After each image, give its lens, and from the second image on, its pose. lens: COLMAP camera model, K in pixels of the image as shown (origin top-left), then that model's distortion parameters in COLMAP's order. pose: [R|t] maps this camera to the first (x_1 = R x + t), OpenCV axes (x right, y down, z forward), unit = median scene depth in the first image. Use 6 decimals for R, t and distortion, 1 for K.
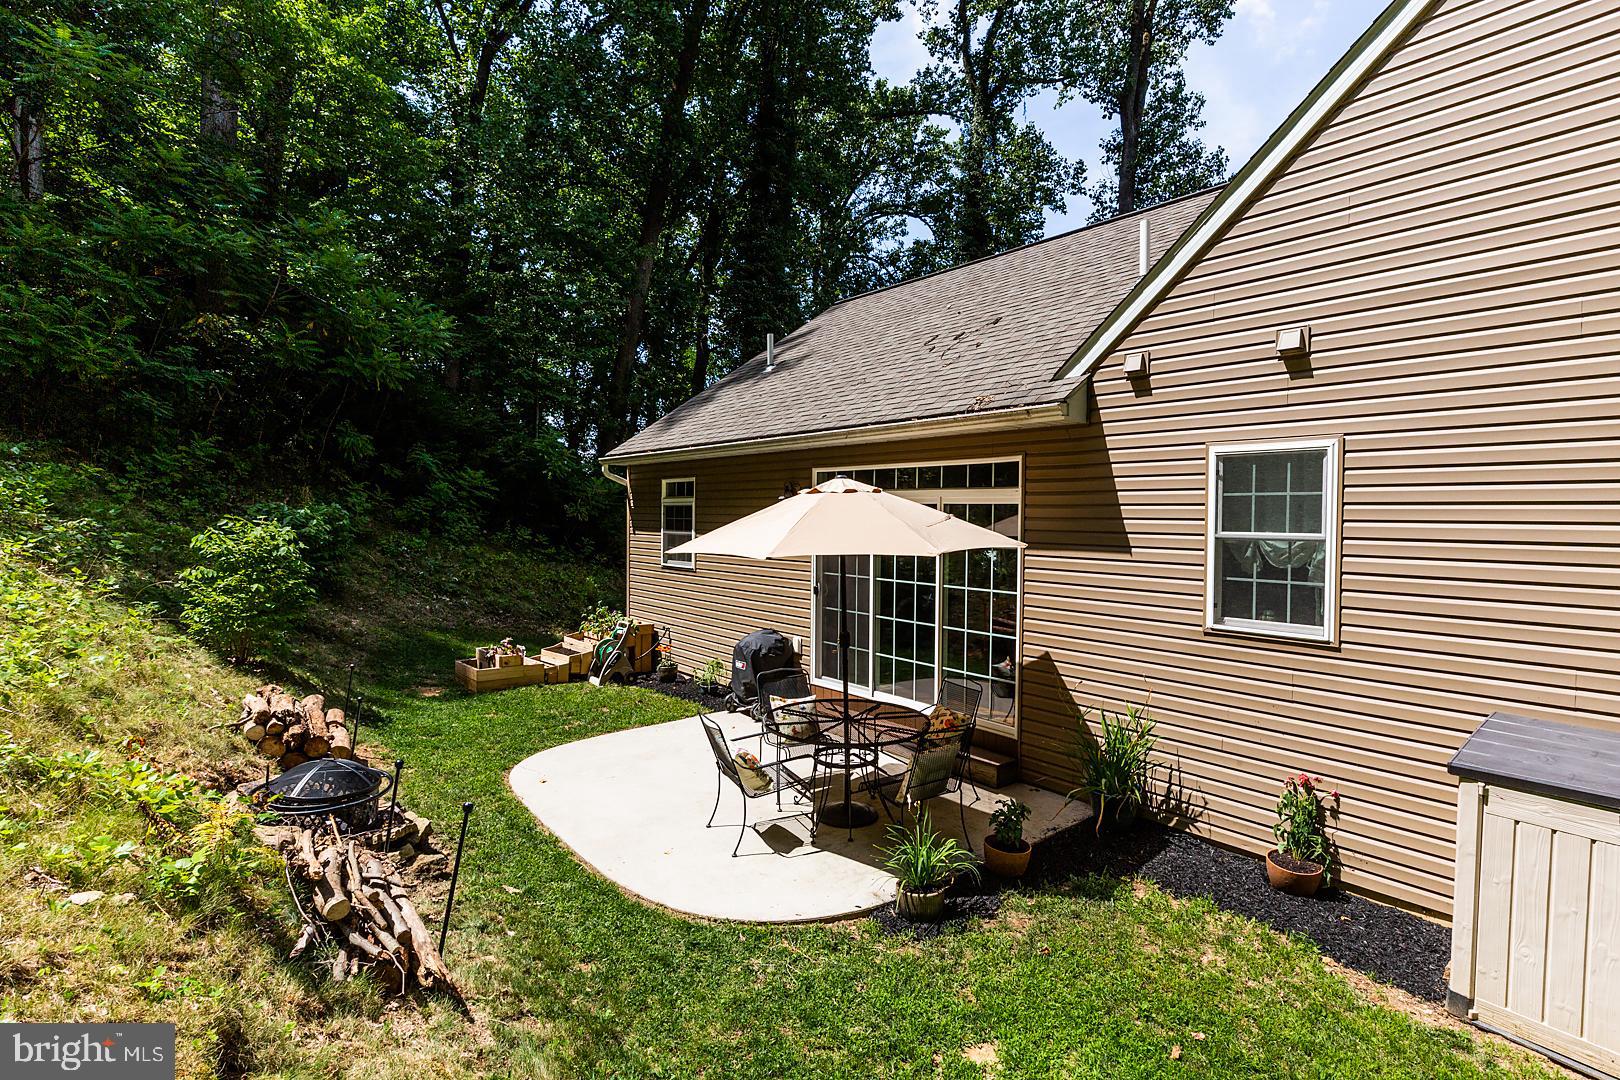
lens RADIAL K [[794.6, 0, 808.6], [0, 794.6, 538.6], [0, 0, 1]] dist [-0.001999, -0.000533]
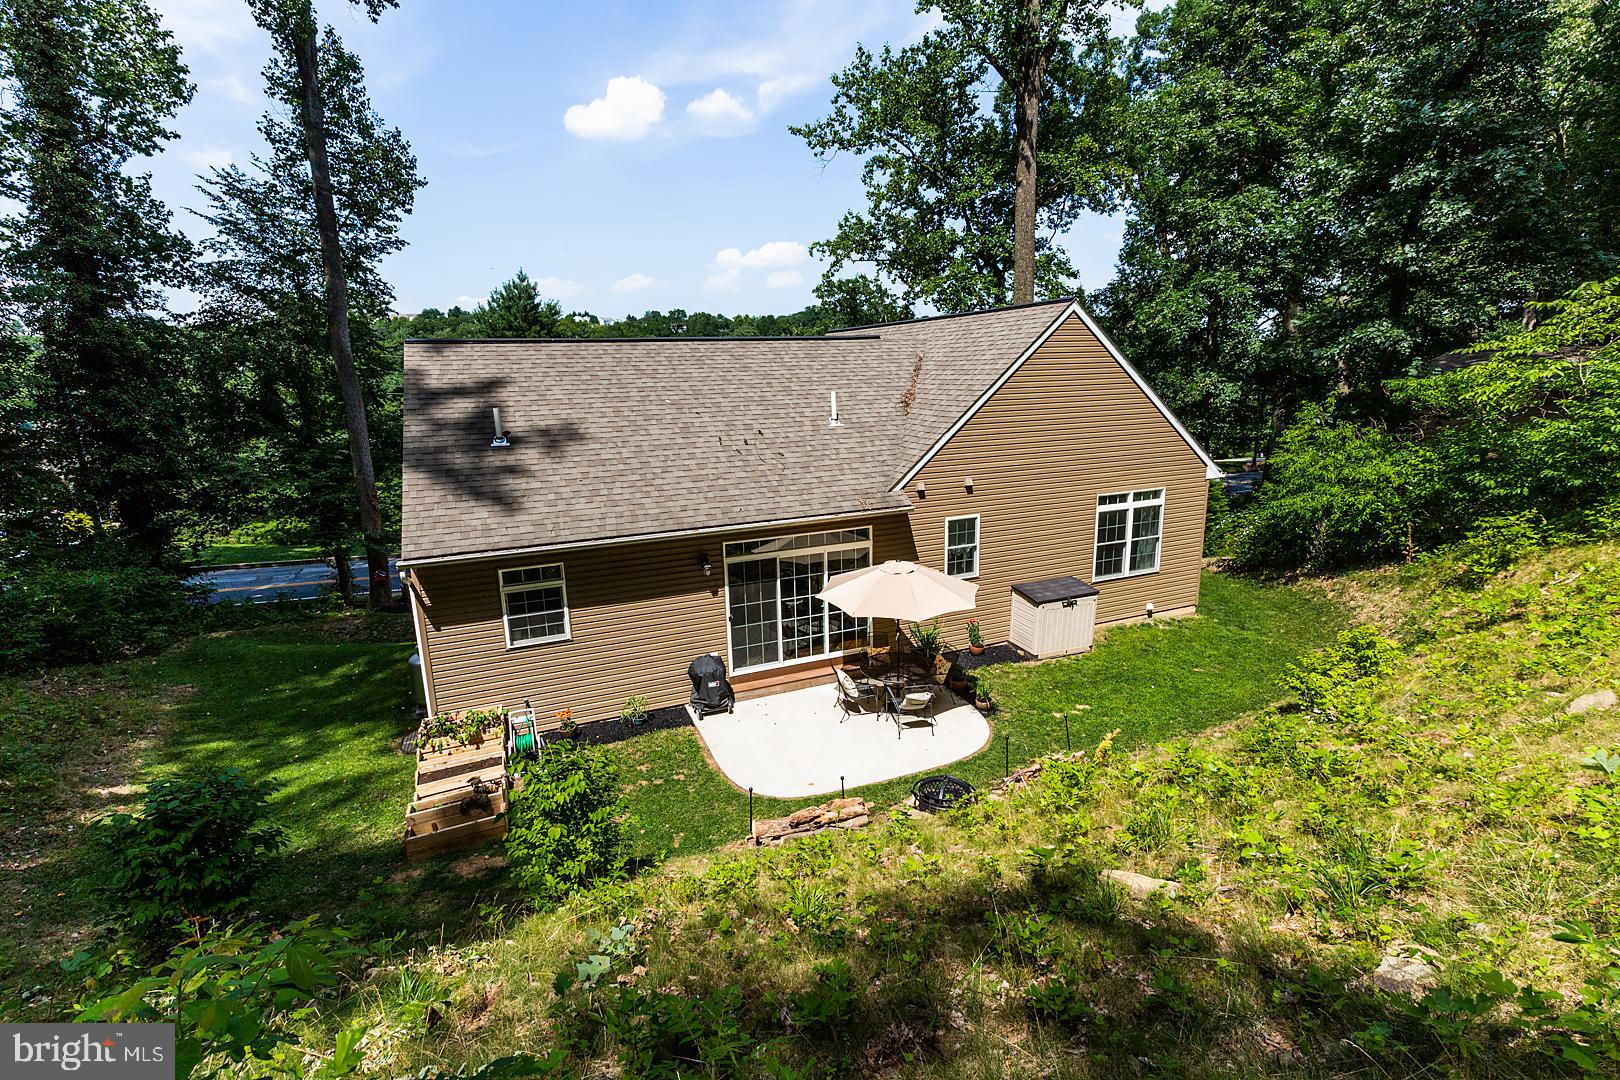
lens RADIAL K [[739.4, 0, 810.7], [0, 739.4, 537.1], [0, 0, 1]] dist [0.005992, 0.000488]
pose [[0.274119, -0.228007, 0.934276, -1.637479], [0.057832, 0.973638, 0.220645, -0.518671], [-0.959955, -0.006452, 0.280078, 0.590299]]
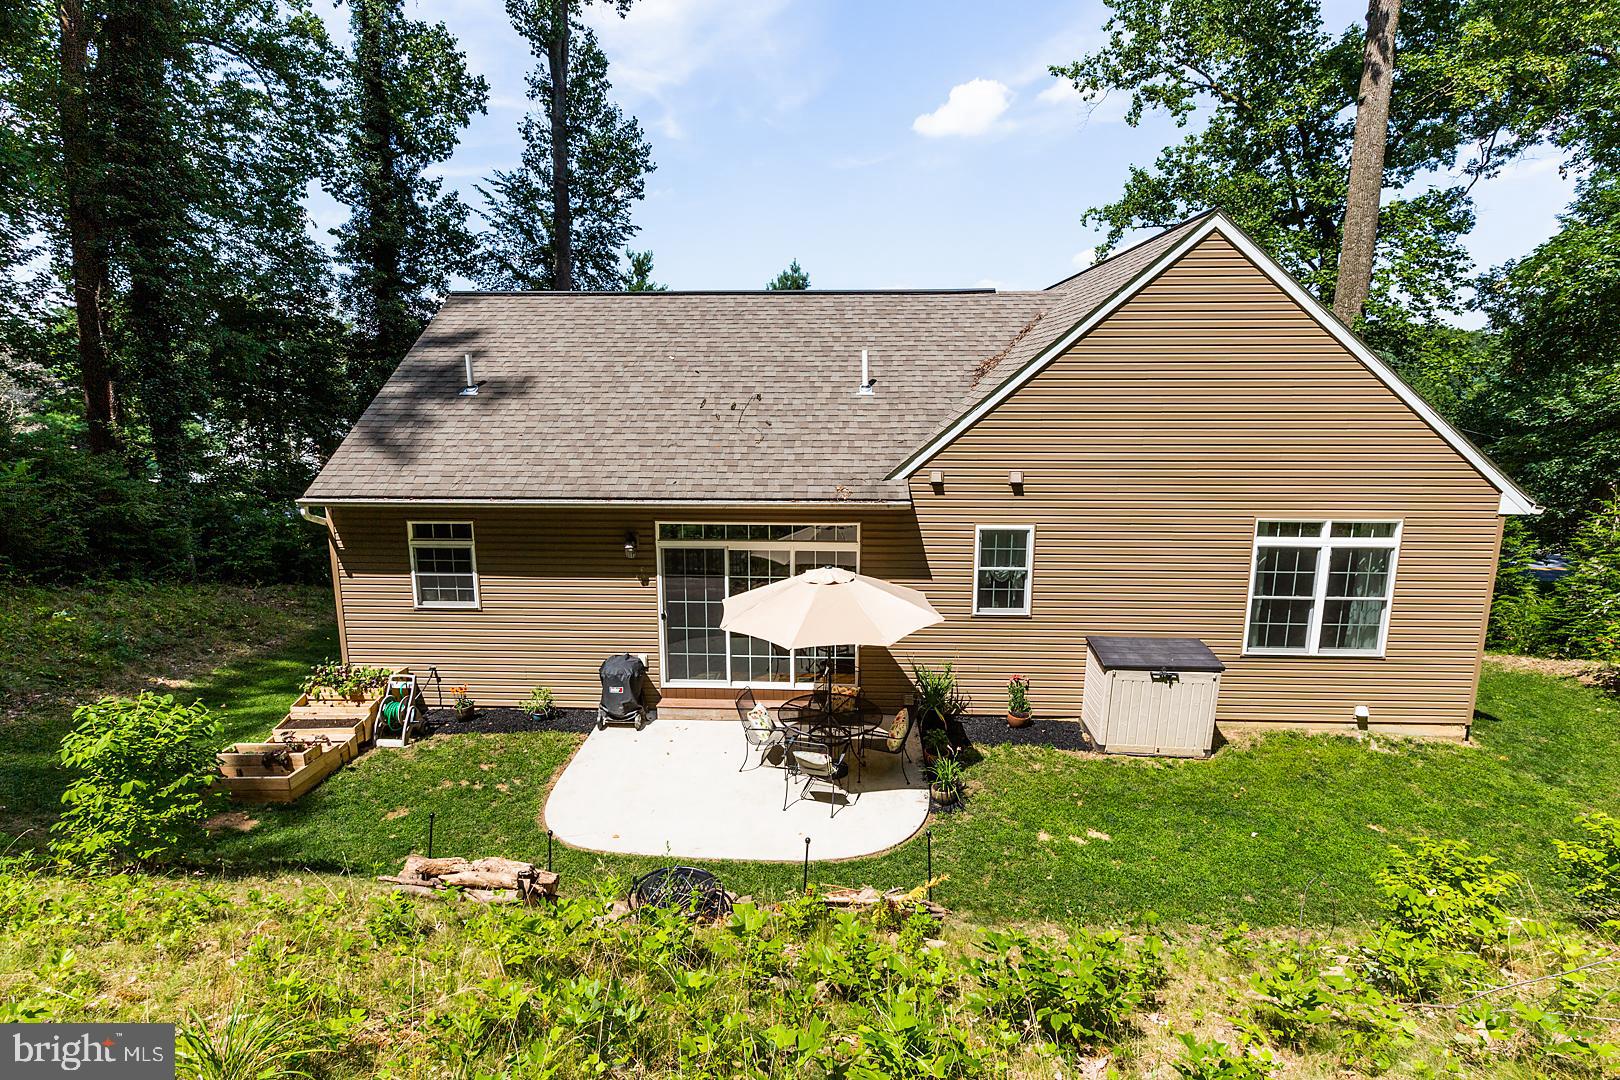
lens RADIAL K [[794.6, 0, 808.6], [0, 794.6, 538.6], [0, 0, 1]] dist [-0.001999, -0.000533]
pose [[0.658687, -0.152312, 0.736839, -0.978865], [0.028742, 0.983675, 0.177642, -0.357028], [-0.751868, -0.095832, 0.652312, 0.025045]]
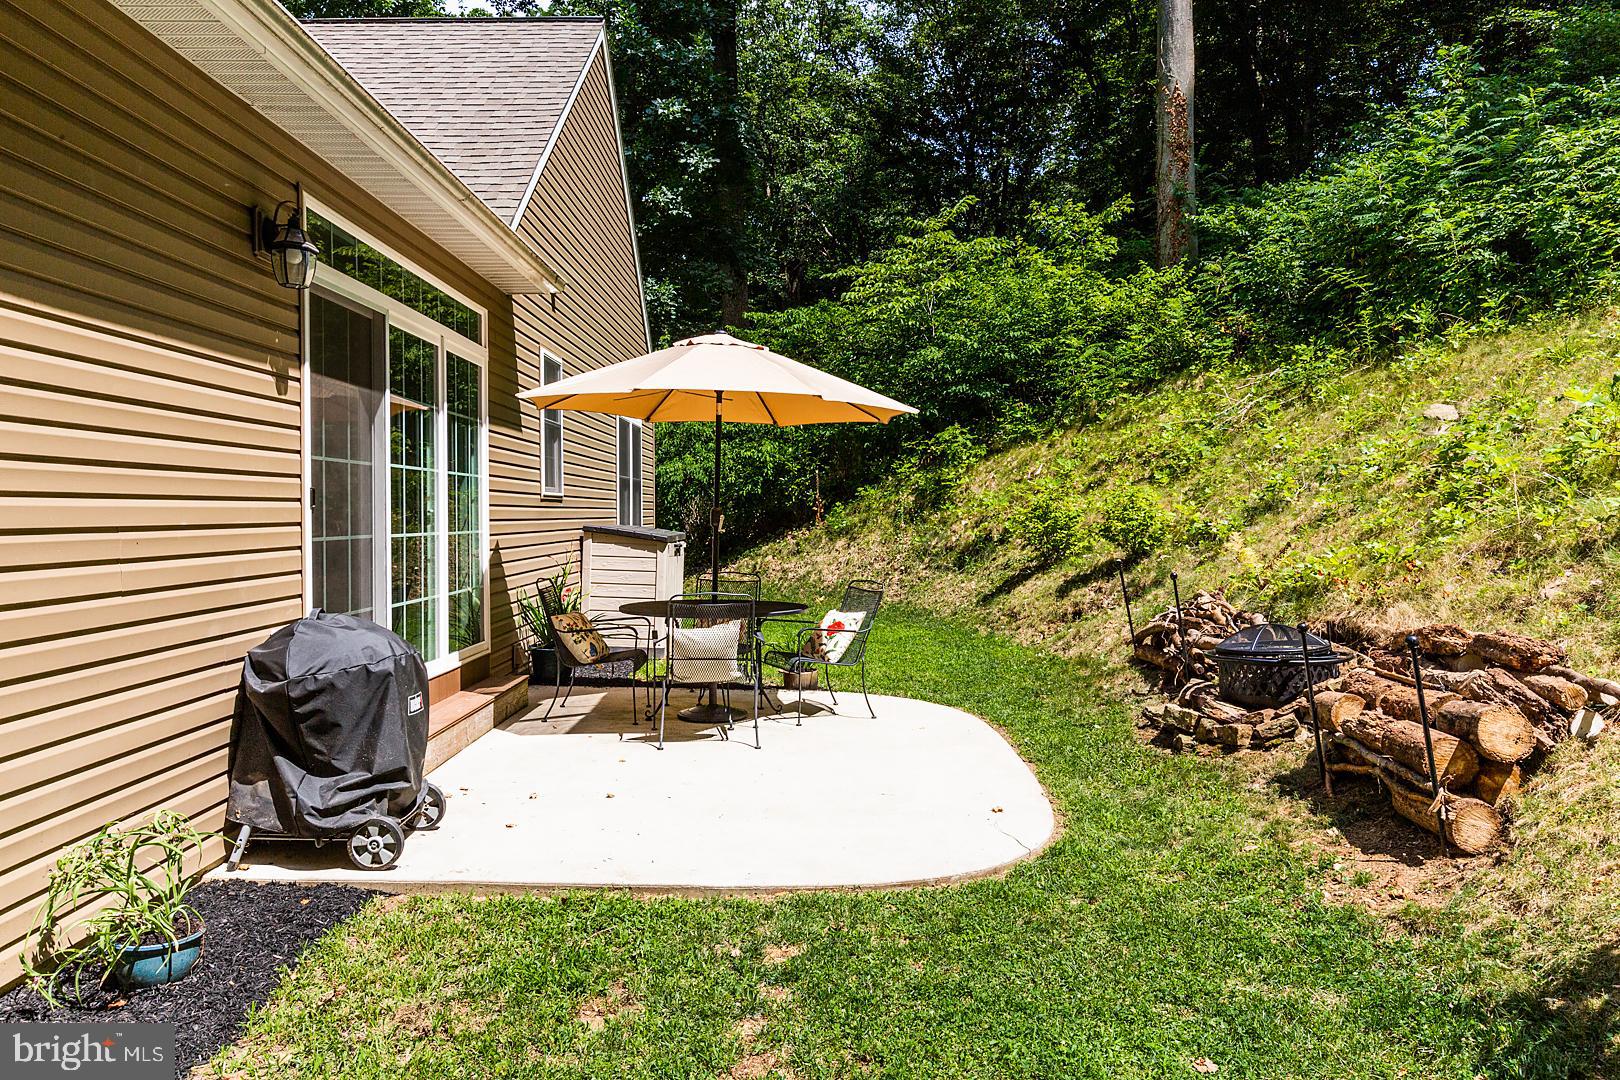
lens RADIAL K [[1087.1, 0, 805.7], [0, 1087.1, 513.5], [0, 0, 1]] dist [0.053504, 0.000160]
pose [[-0.780643, -0.006672, 0.624942, -0.703187], [0.015669, 0.999420, 0.030242, 0.078014], [-0.624781, 0.033400, -0.780085, 1.673475]]
